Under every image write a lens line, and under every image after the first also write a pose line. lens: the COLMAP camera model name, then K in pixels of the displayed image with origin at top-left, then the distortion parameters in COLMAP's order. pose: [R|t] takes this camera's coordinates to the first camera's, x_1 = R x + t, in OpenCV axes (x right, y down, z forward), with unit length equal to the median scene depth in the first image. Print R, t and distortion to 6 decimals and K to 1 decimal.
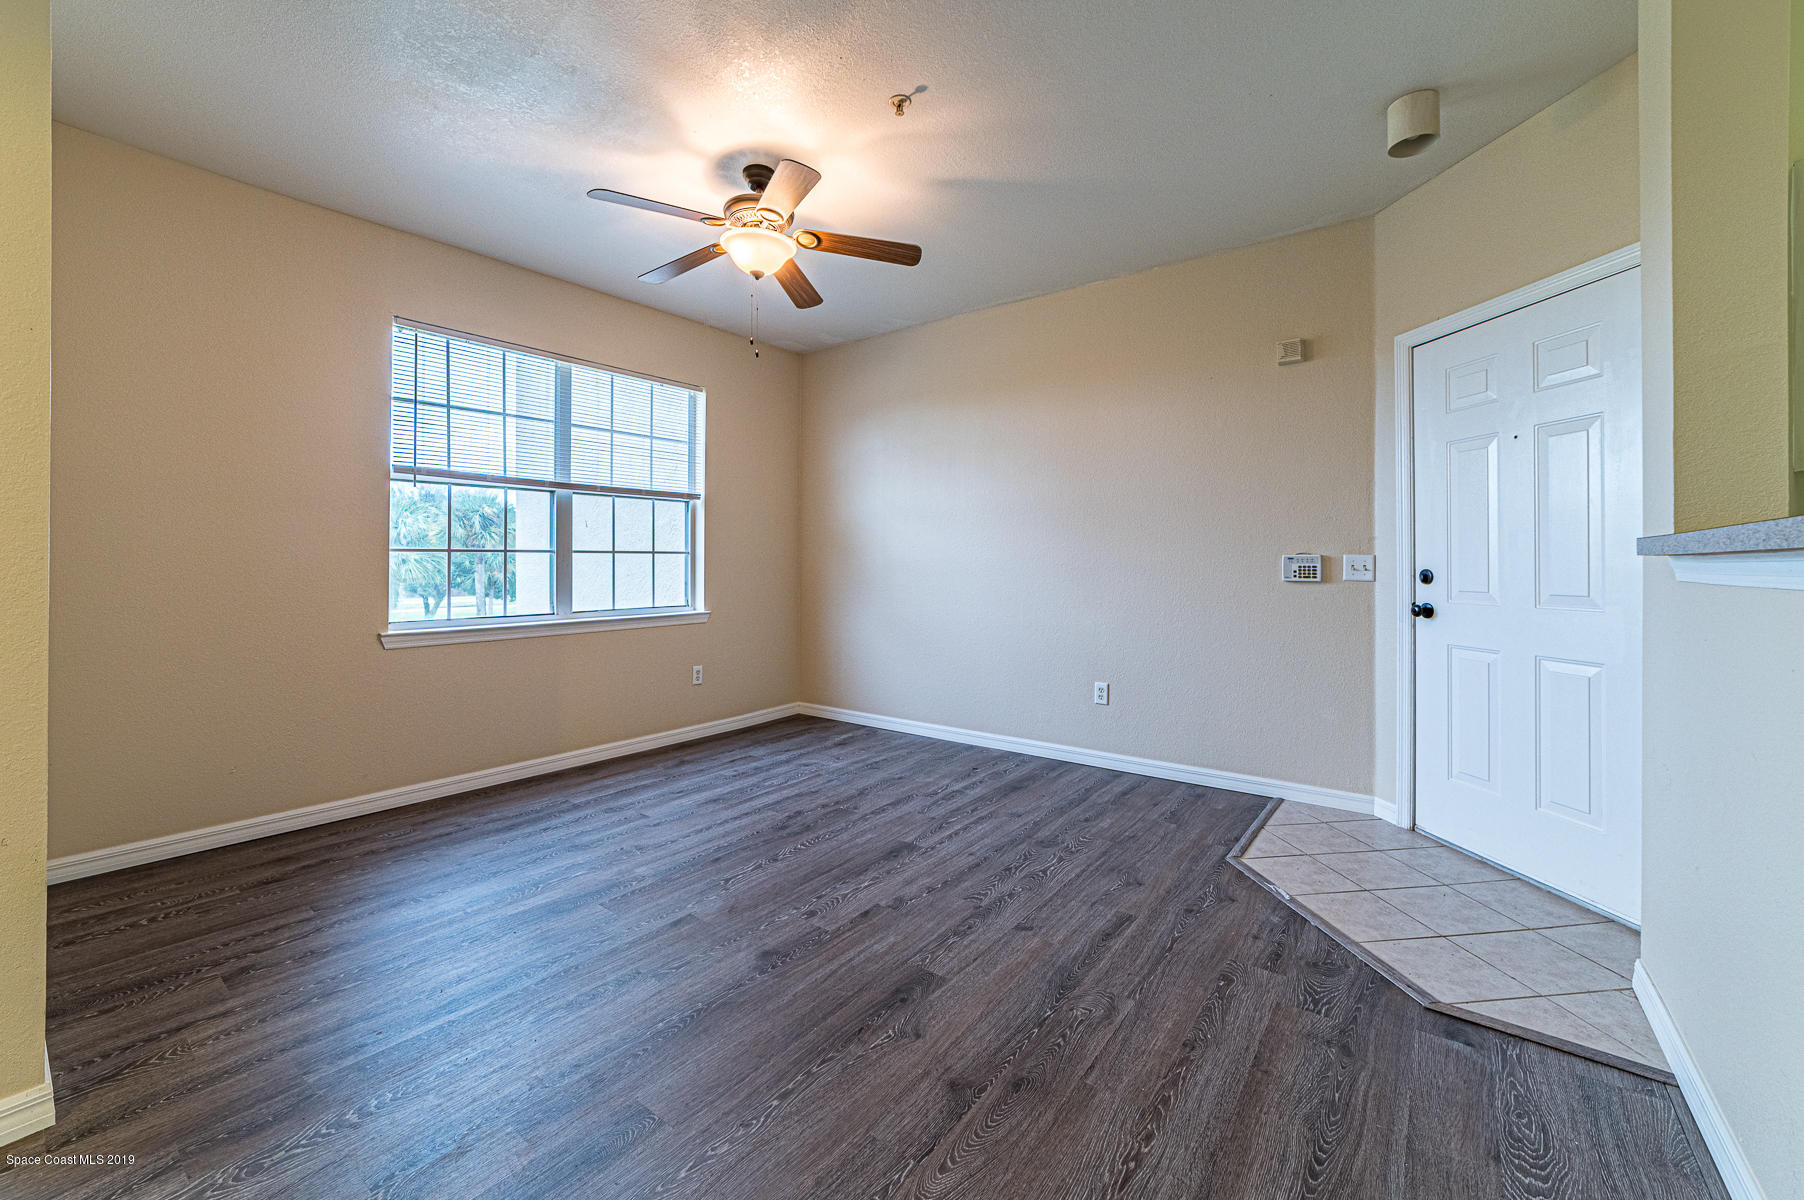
lens RADIAL K [[708.2, 0, 924.3], [0, 708.2, 569.5], [0, 0, 1]] dist [-0.015101, 0.005420]
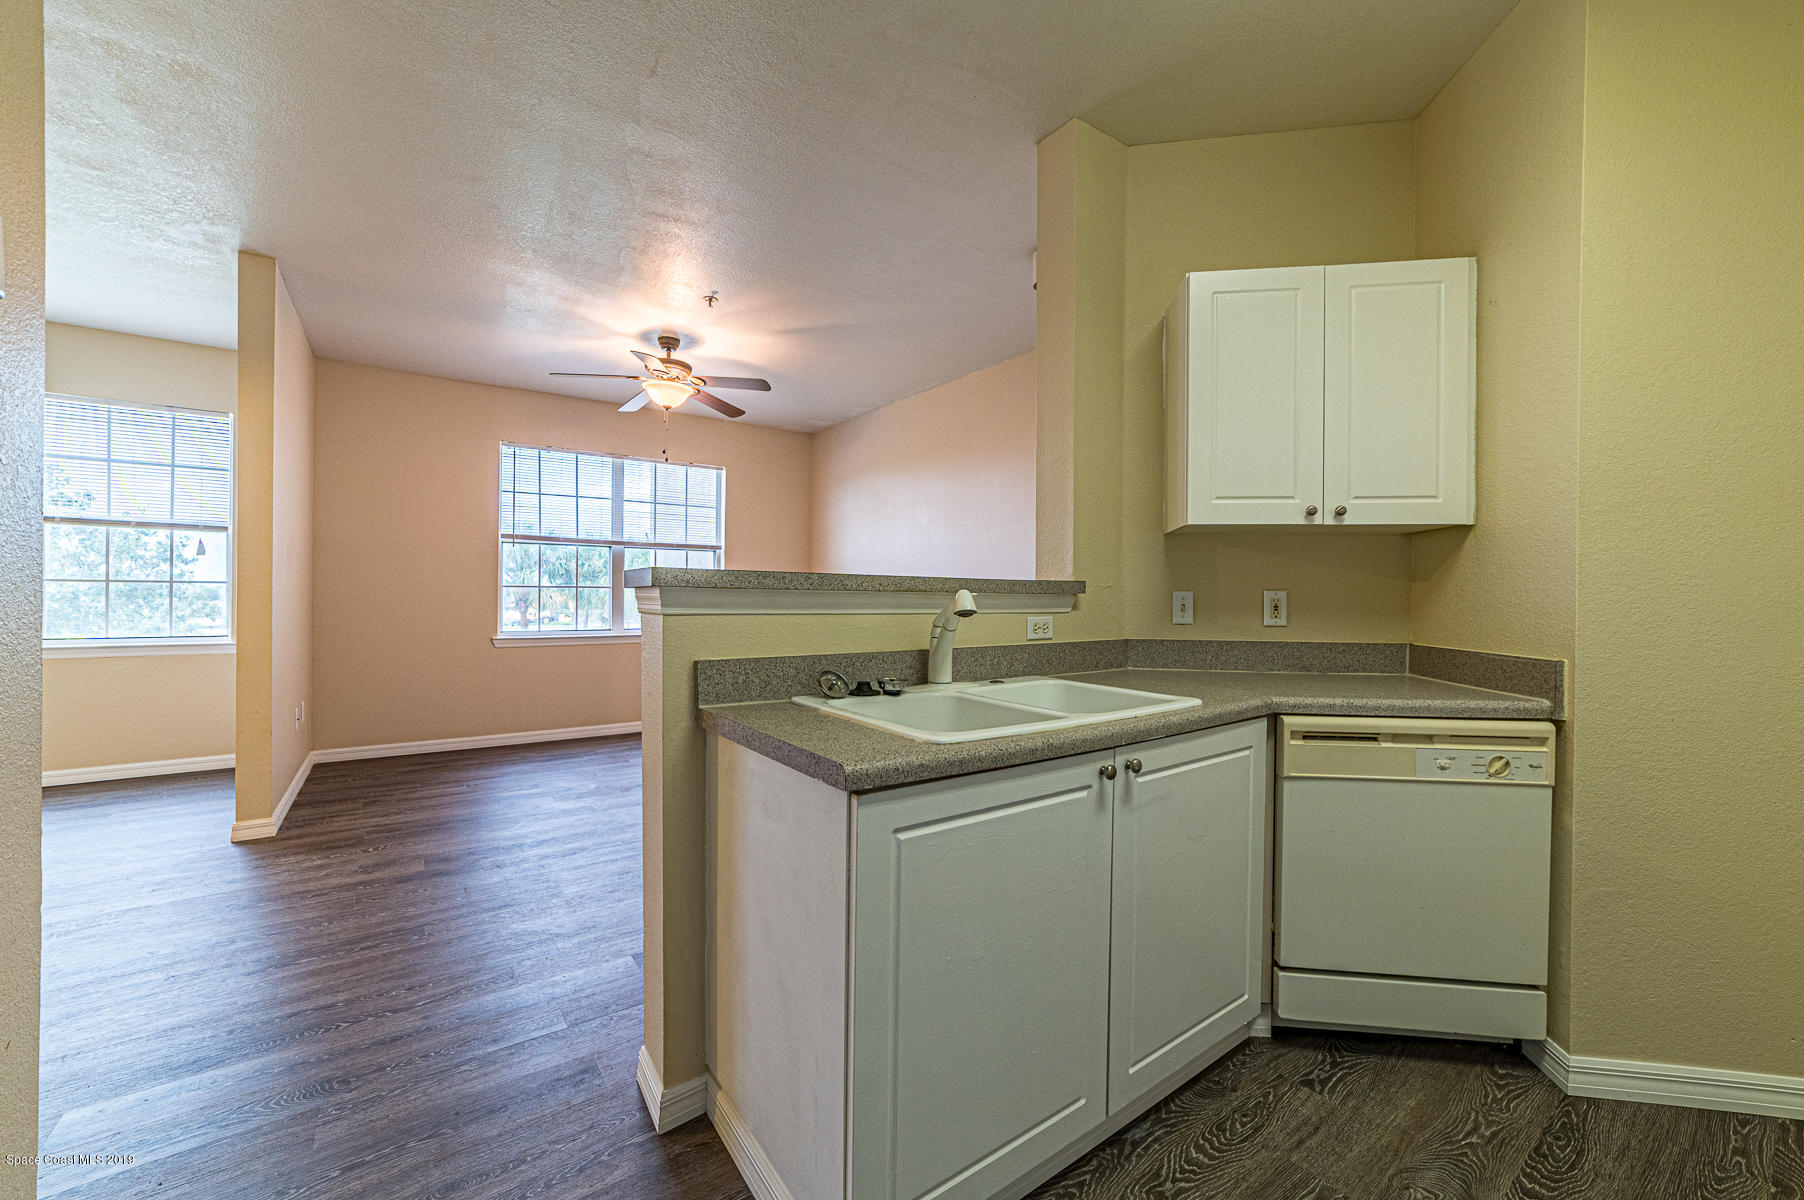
lens RADIAL K [[708.2, 0, 914.7], [0, 708.2, 598.9], [0, 0, 1]] dist [-0.015101, 0.005420]
pose [[0.954674, 0.006180, -0.297589, 0.684522], [-0.008686, 0.999937, -0.007101, 0.003329], [0.297527, 0.009364, 0.954668, -0.283073]]
